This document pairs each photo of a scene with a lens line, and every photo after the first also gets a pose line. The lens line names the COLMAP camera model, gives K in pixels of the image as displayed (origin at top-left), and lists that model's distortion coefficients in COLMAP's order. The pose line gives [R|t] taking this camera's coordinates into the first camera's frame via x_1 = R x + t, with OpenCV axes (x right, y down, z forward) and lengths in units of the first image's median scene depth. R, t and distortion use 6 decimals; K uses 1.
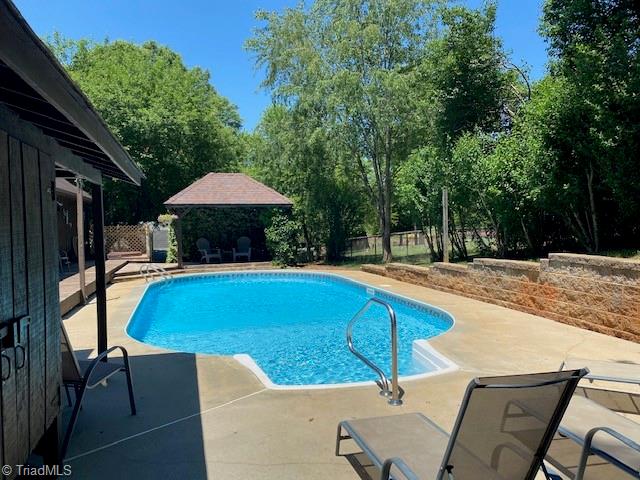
lens RADIAL K [[498.2, 0, 320.0], [0, 498.2, 240.0], [0, 0, 1]] dist [0.088769, -0.158039]
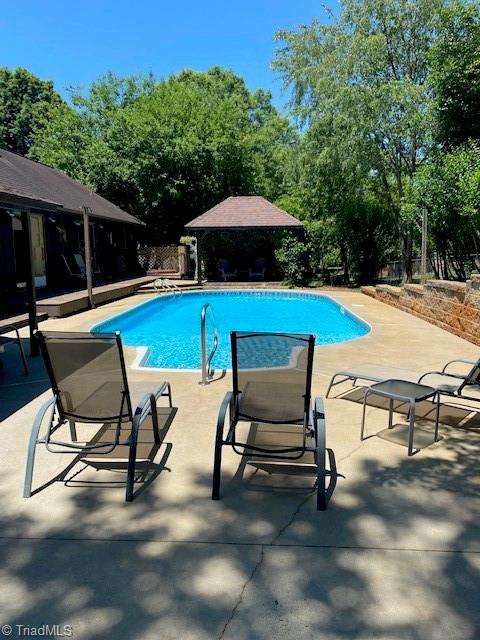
lens RADIAL K [[498.2, 0, 240.0], [0, 498.2, 320.0], [0, 0, 1]] dist [0.088769, -0.158039]
pose [[0.950665, 0.051561, -0.305906, 0.147512], [-0.017238, 0.993347, 0.113861, 0.005145], [0.309742, -0.102971, 0.945229, -0.033523]]
